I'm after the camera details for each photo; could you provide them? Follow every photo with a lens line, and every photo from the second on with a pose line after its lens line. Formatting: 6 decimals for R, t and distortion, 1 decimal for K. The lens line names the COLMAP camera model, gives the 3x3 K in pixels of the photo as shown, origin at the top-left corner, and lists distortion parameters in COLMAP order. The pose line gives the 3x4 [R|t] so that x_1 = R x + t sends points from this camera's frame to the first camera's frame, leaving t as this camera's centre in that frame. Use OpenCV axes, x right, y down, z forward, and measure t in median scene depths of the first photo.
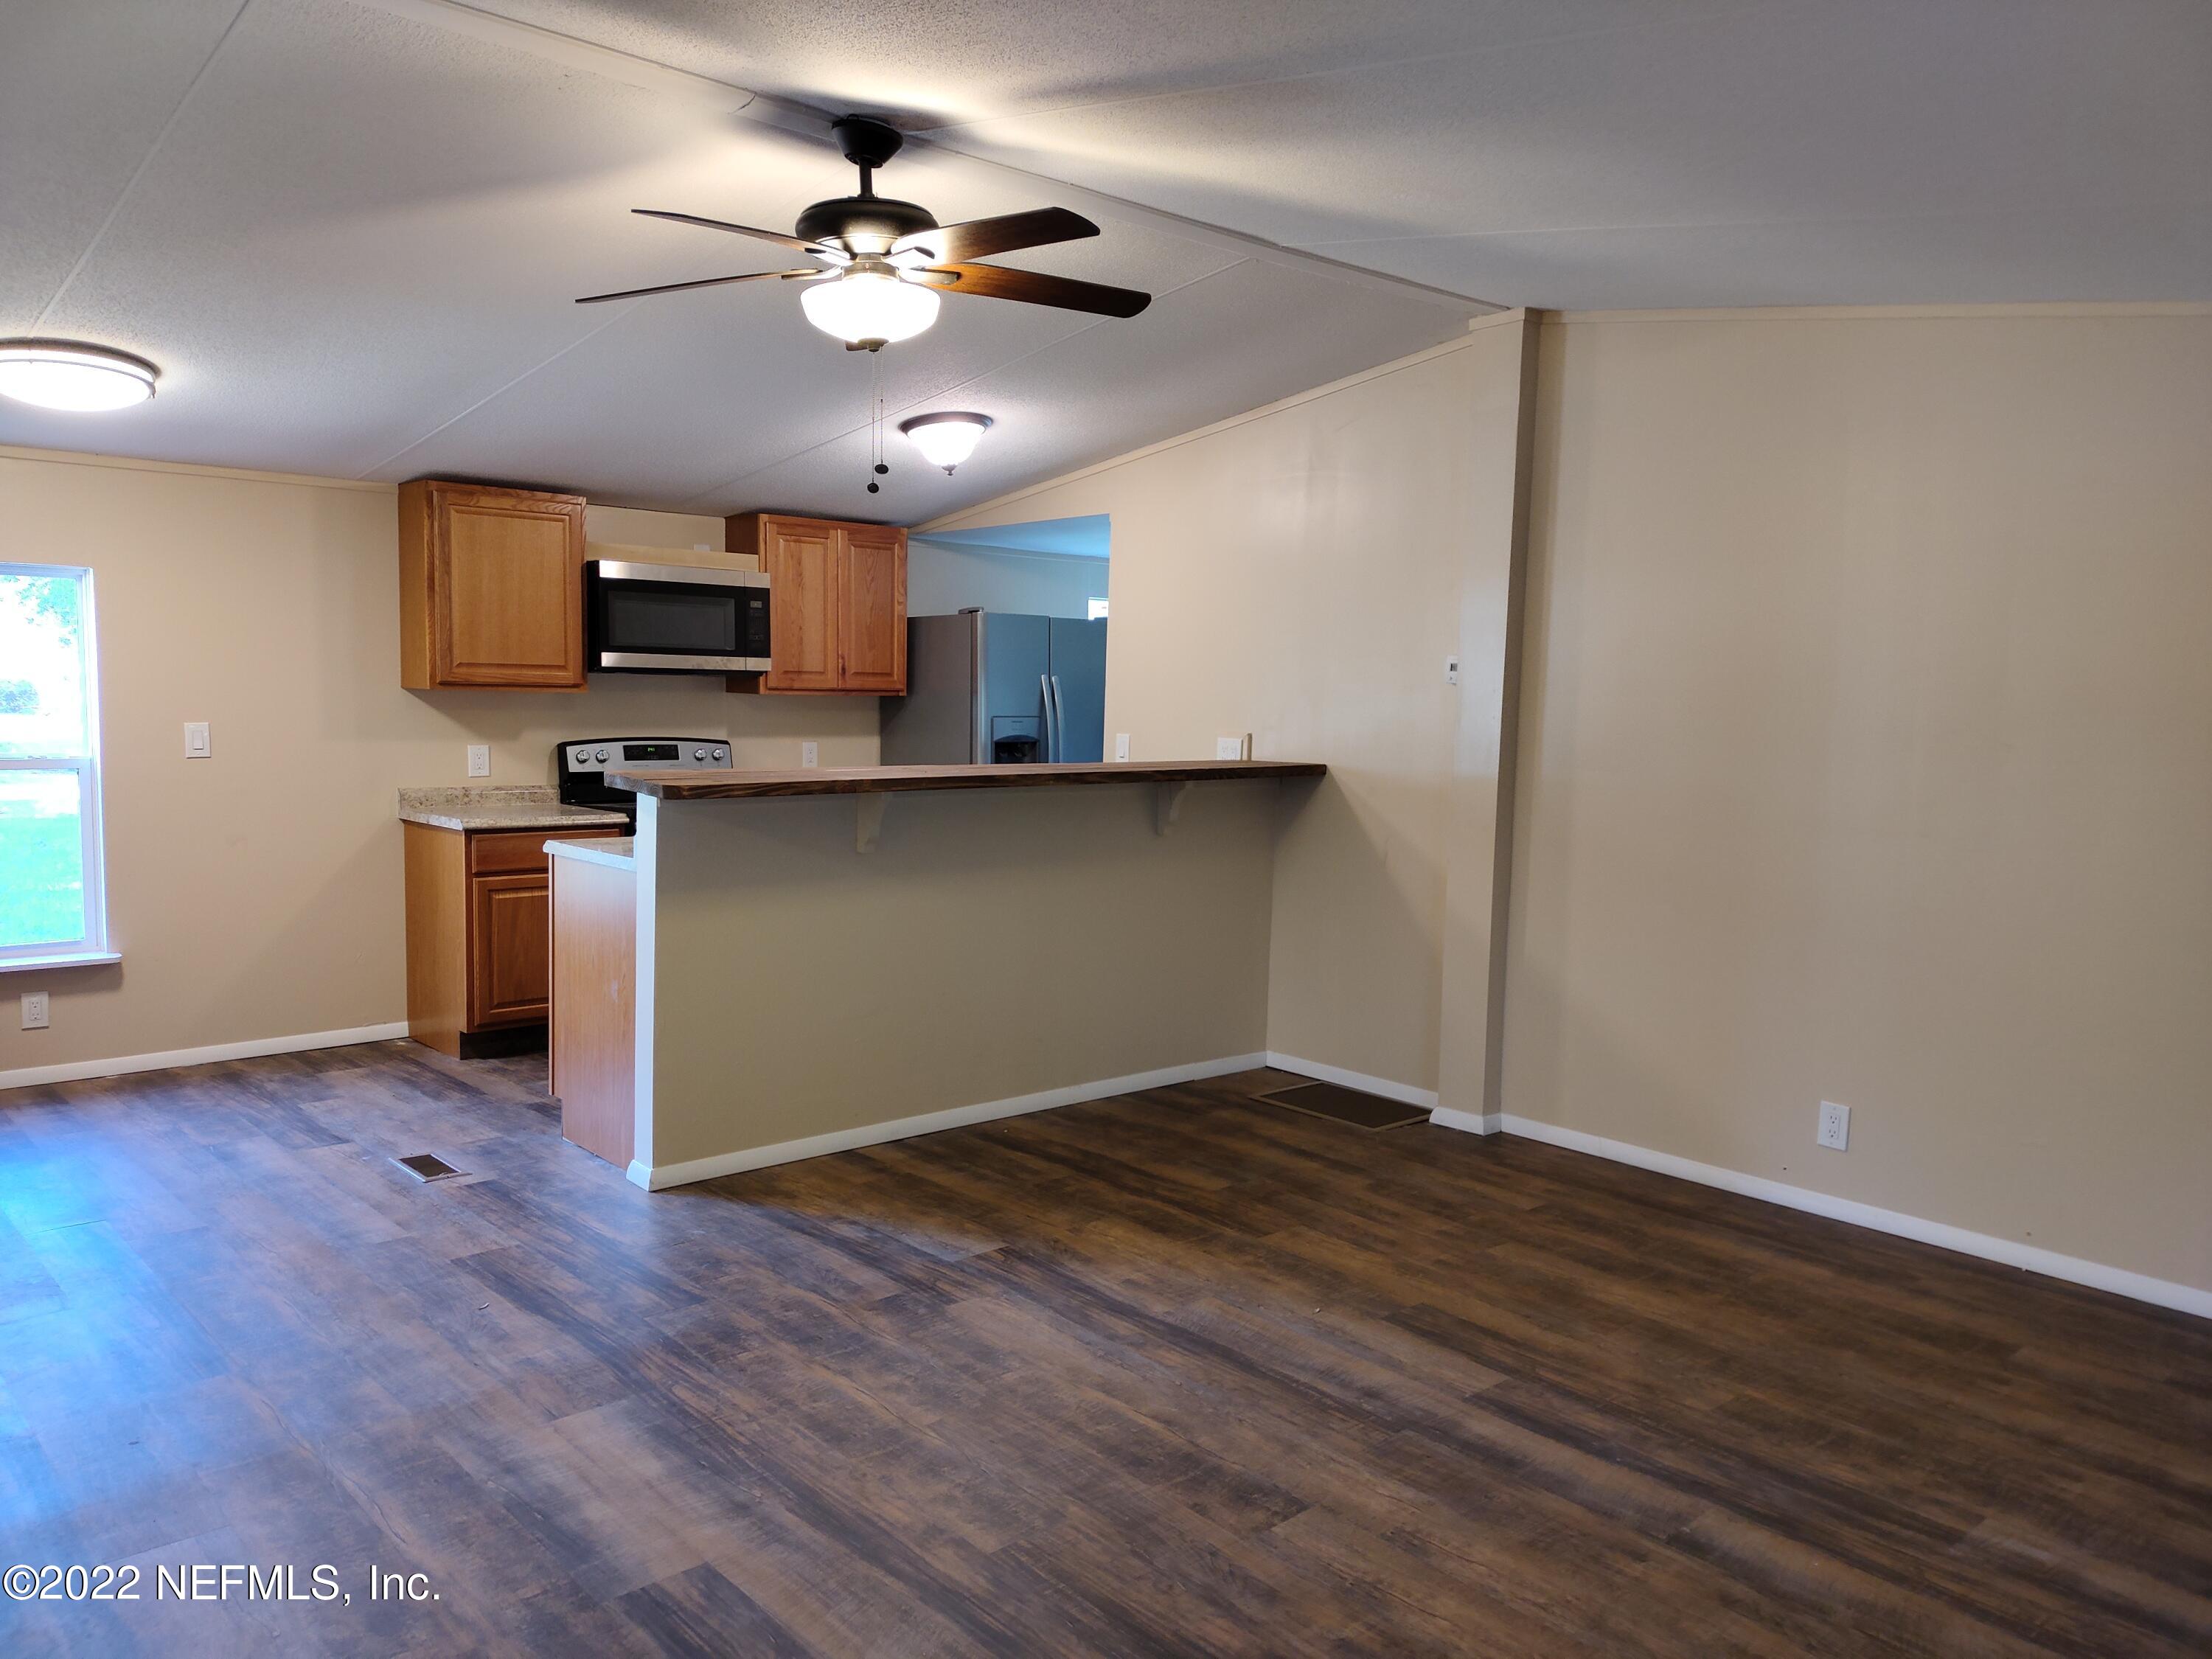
lens RADIAL K [[1570.4, 0, 1106.0], [0, 1570.4, 829.5], [0, 0, 1]] dist [0.075117, -0.078343]
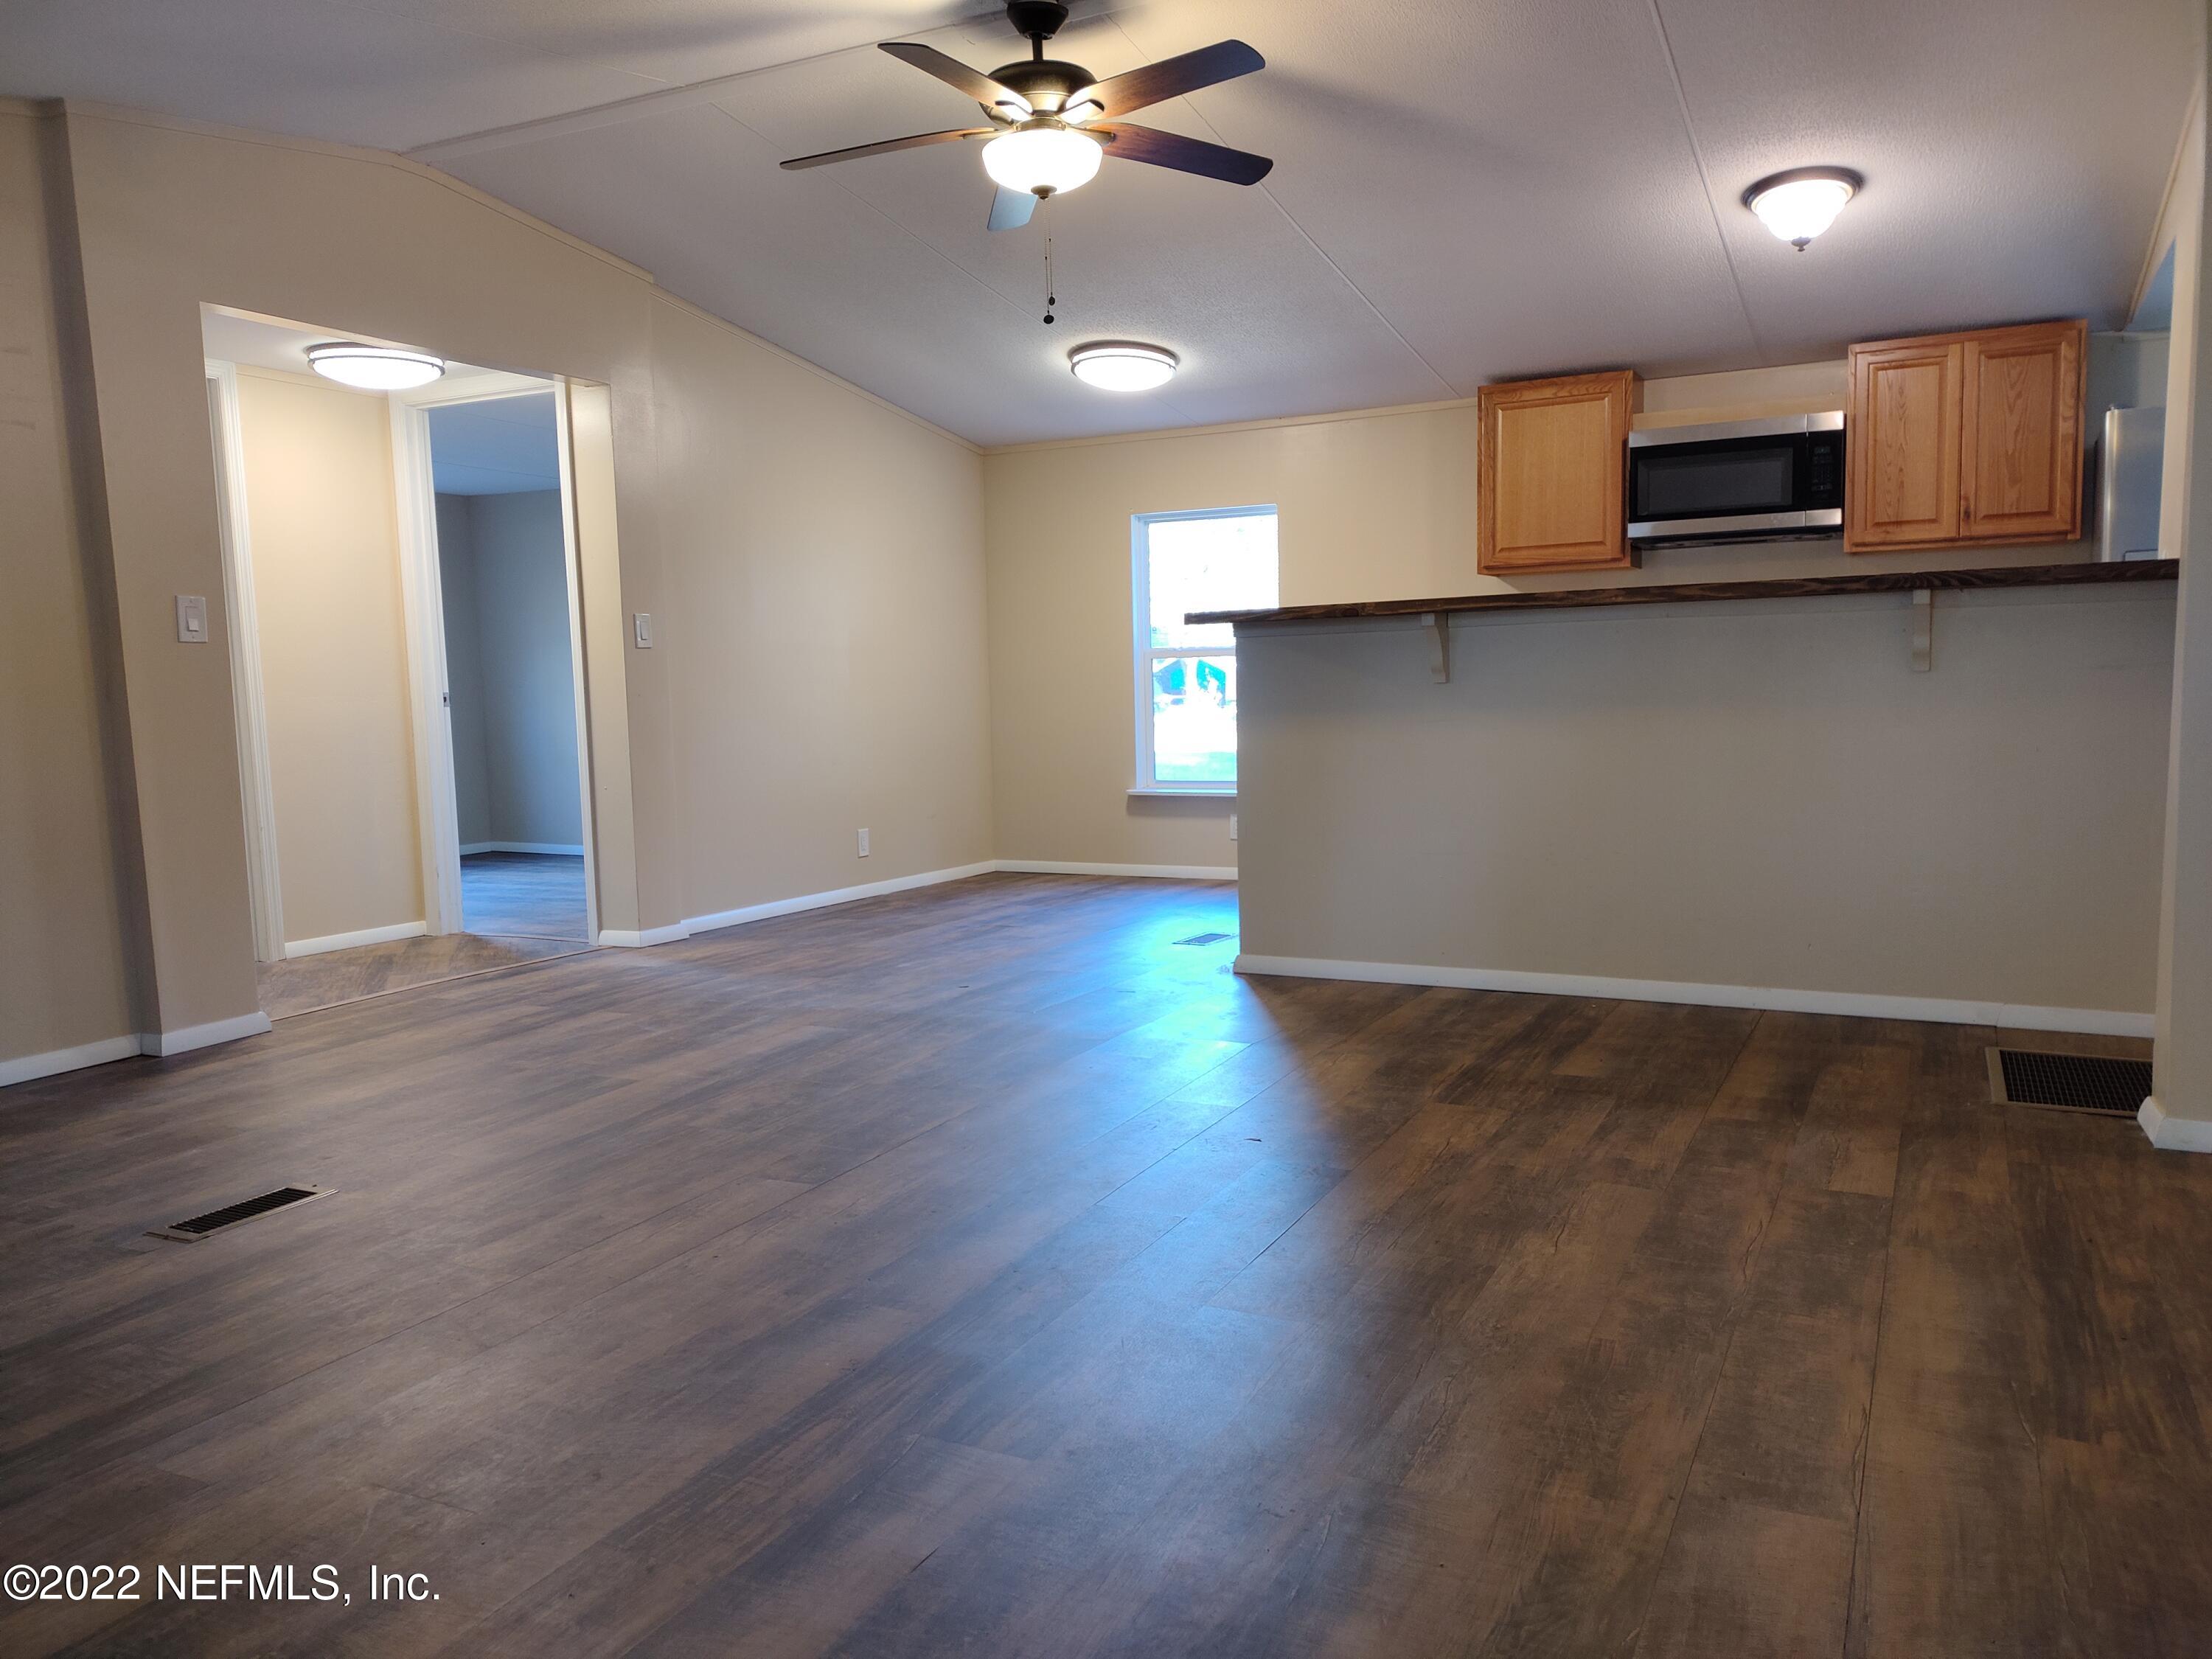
lens RADIAL K [[1570.4, 0, 1106.0], [0, 1570.4, 829.5], [0, 0, 1]] dist [0.075117, -0.078343]
pose [[0.385065, 0.059641, -0.920960, 0.732219], [-0.046869, 0.997886, 0.045026, 0.076860], [0.921698, 0.025827, 0.387047, 0.466928]]
